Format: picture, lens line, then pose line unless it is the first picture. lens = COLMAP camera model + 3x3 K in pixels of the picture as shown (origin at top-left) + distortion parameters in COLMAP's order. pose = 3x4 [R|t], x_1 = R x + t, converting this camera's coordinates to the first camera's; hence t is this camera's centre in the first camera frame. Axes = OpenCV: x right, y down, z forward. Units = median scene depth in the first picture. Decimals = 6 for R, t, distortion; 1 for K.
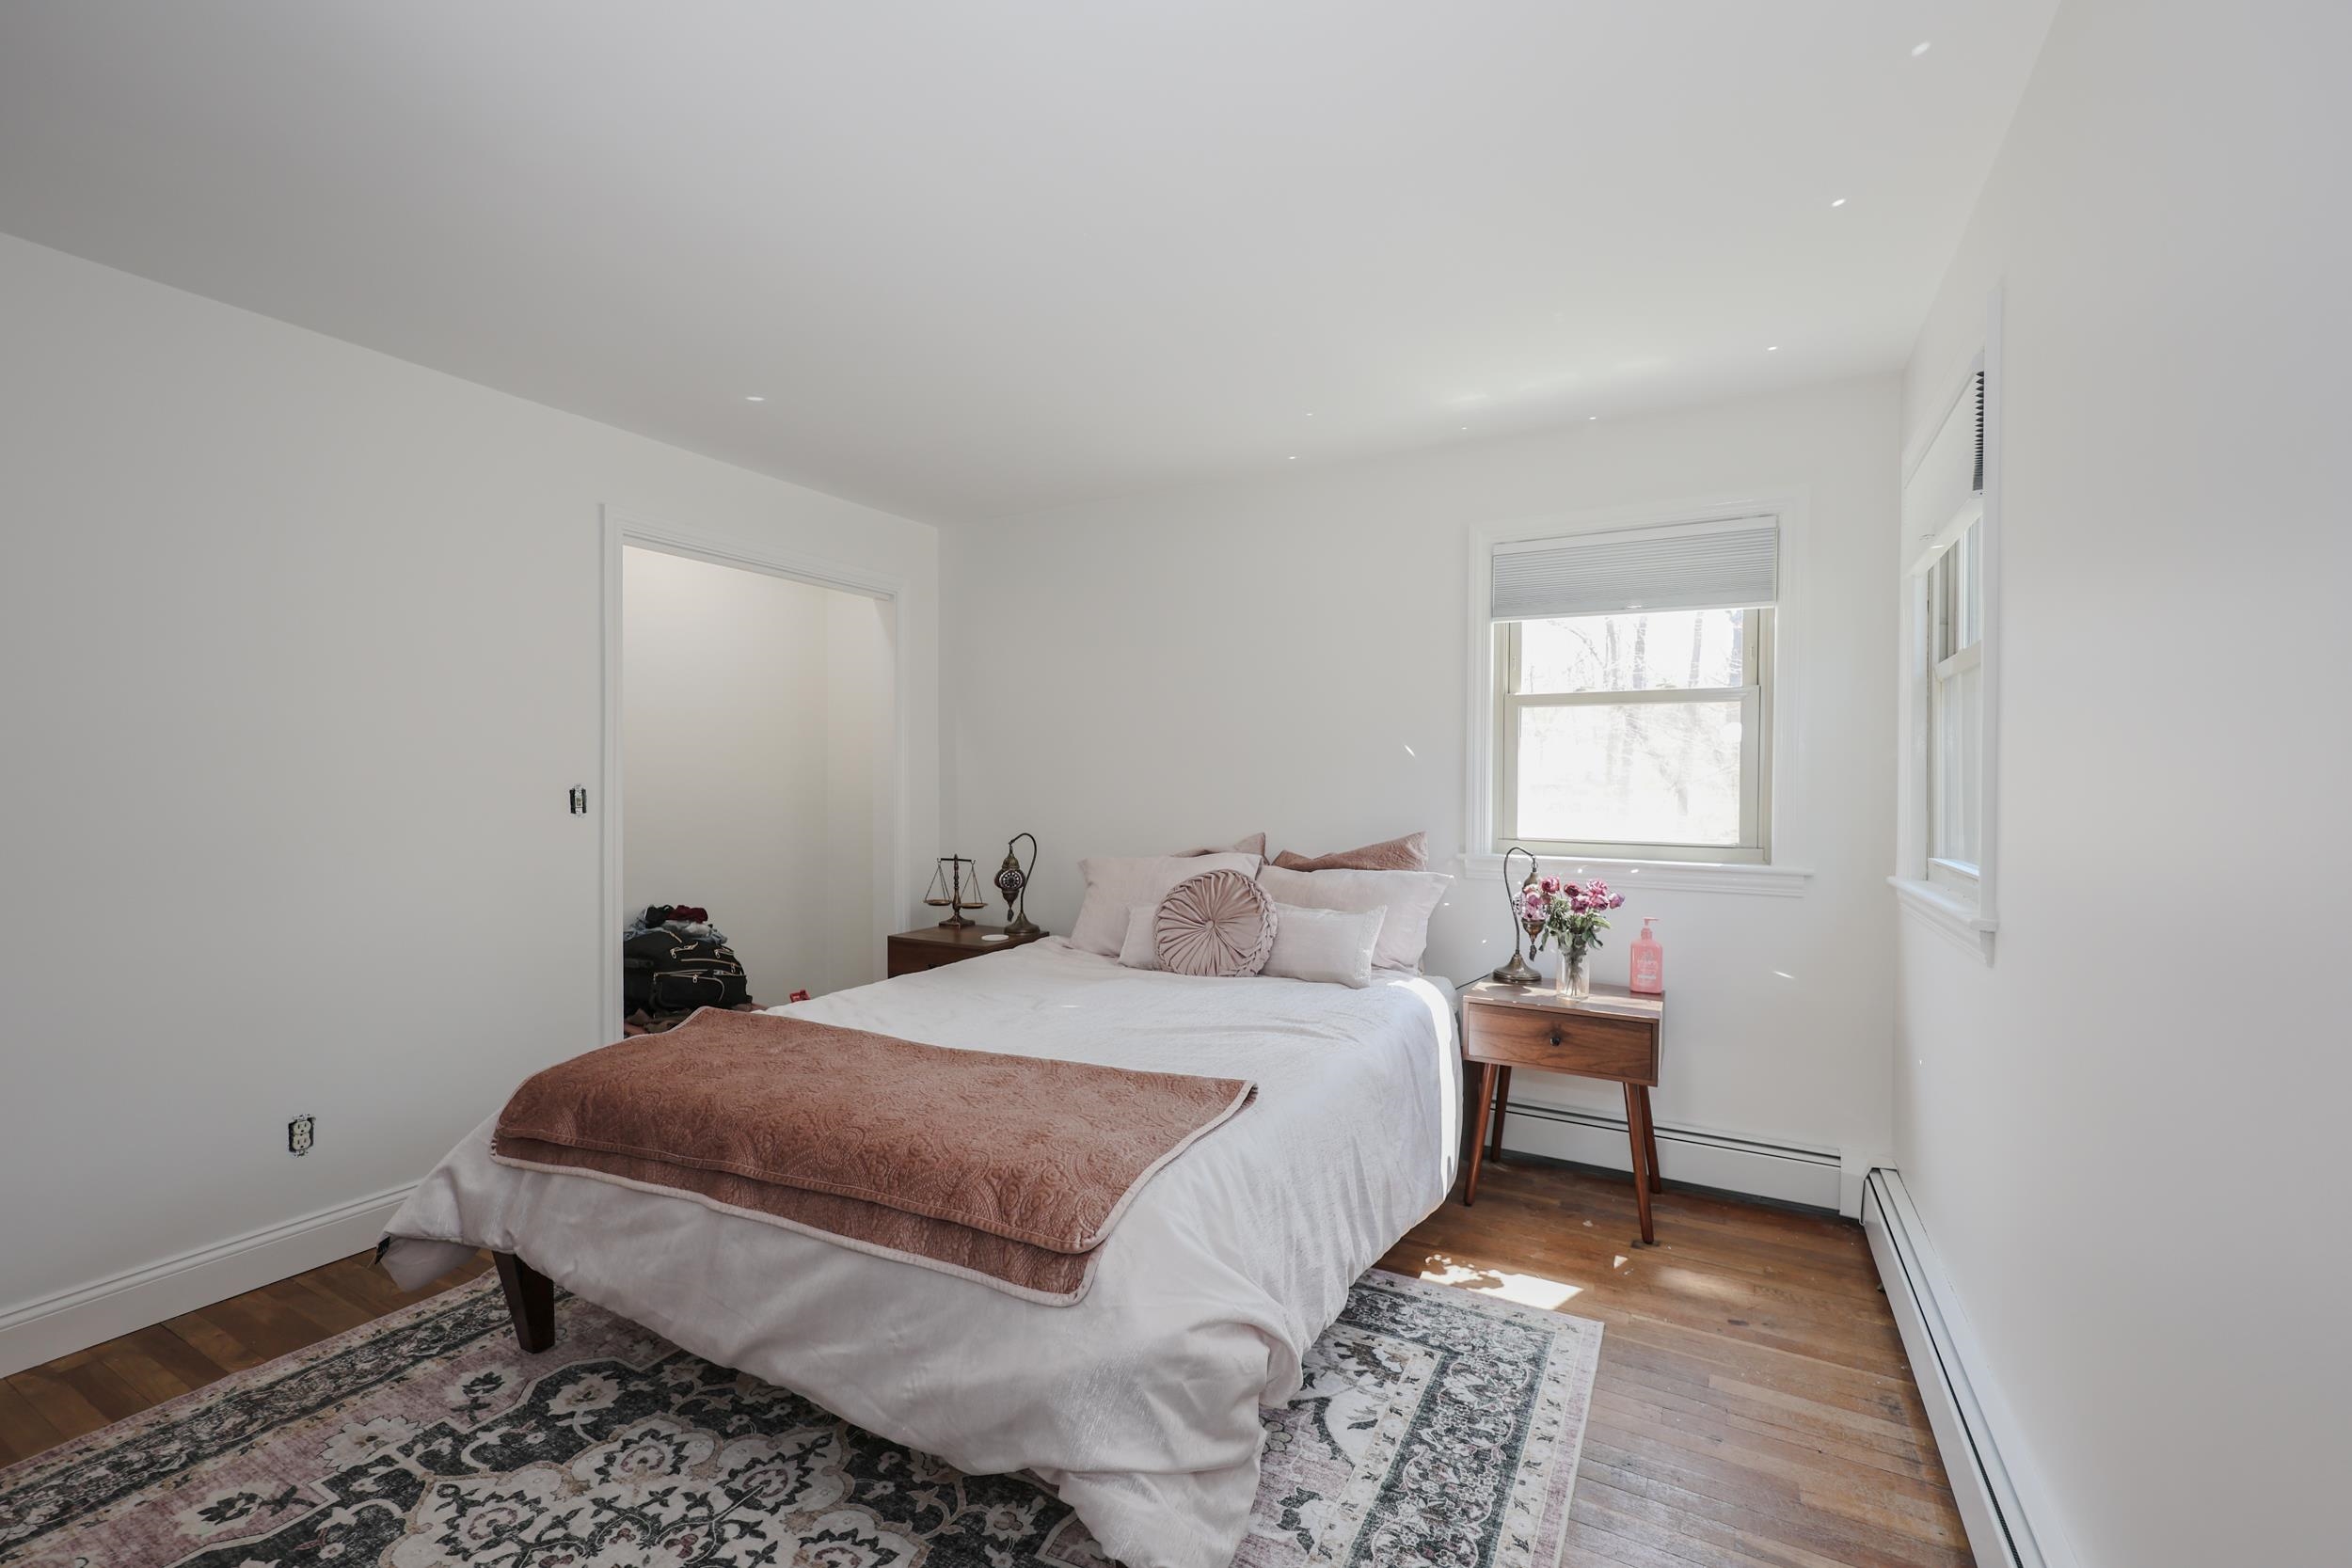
lens RADIAL K [[982.6, 0, 1176.0], [0, 982.6, 784.0], [0, 0, 1]] dist [-0.001485, -0.000271]
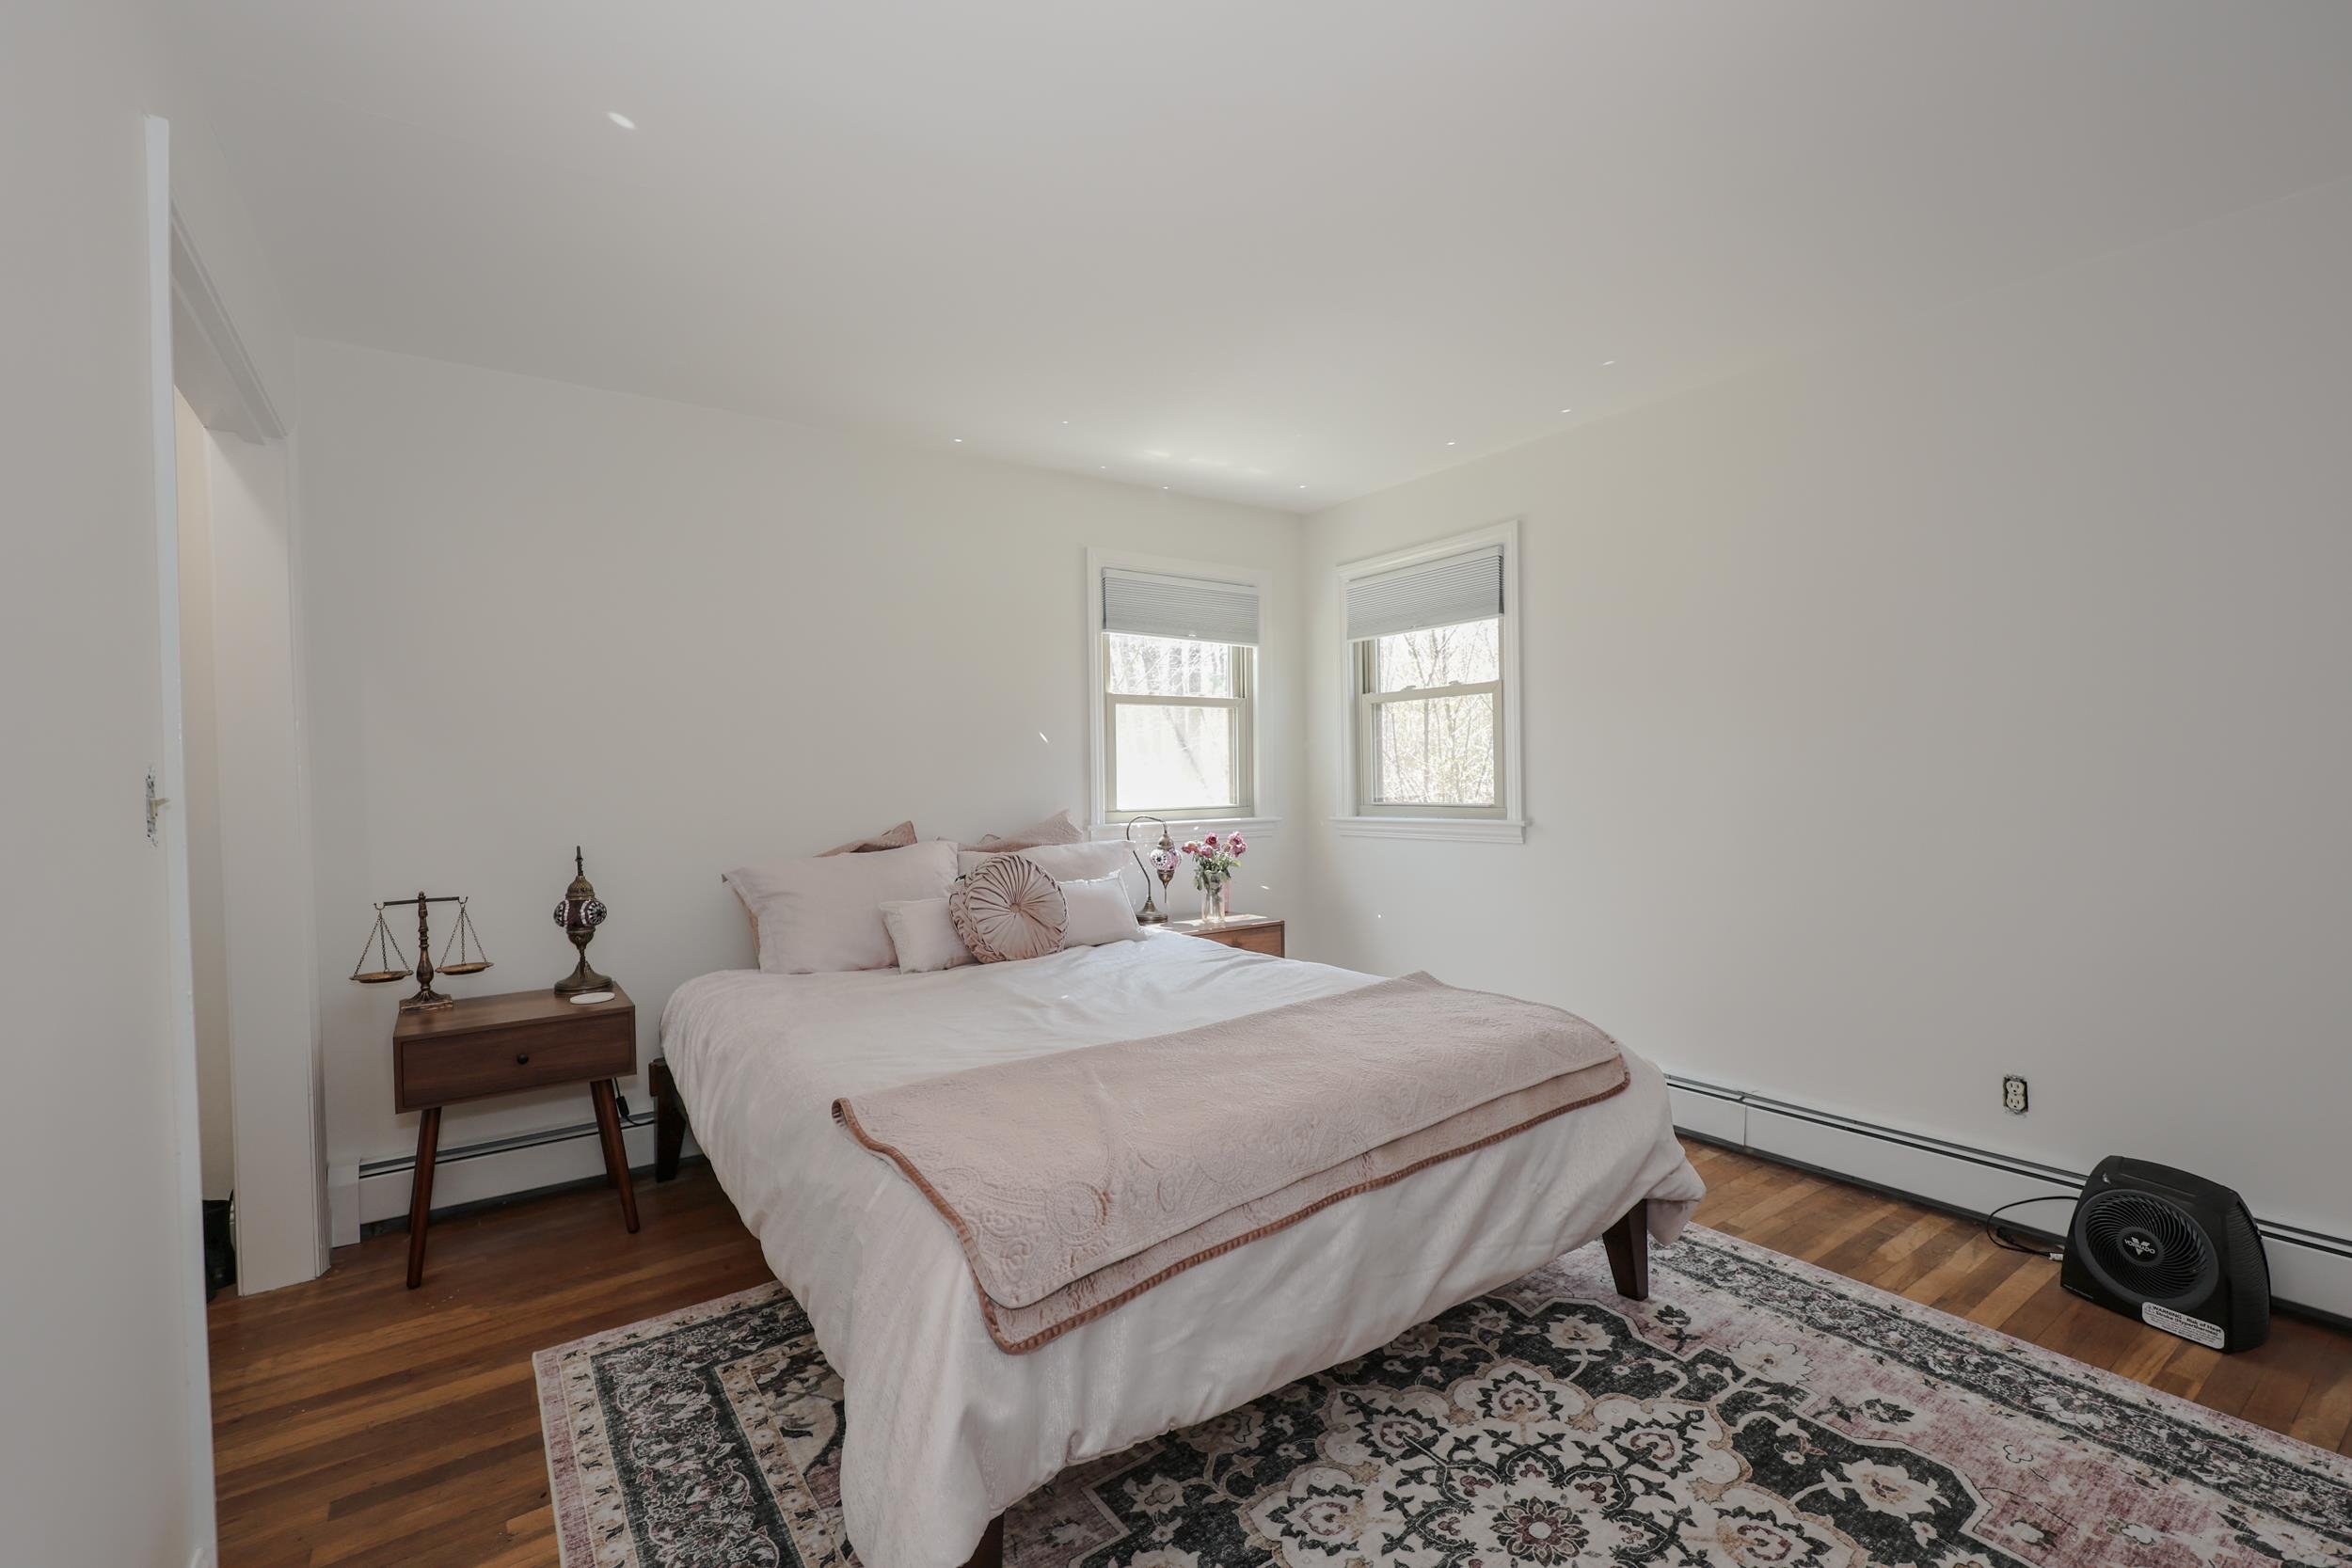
lens RADIAL K [[998.3, 0, 1172.3], [0, 998.3, 795.0], [0, 0, 1]] dist [0.000650, 0.000096]
pose [[0.440883, -0.027487, 0.897143, -0.821787], [0.023097, 0.999547, 0.019273, 0.013719], [-0.897267, 0.012224, 0.441319, 0.428387]]
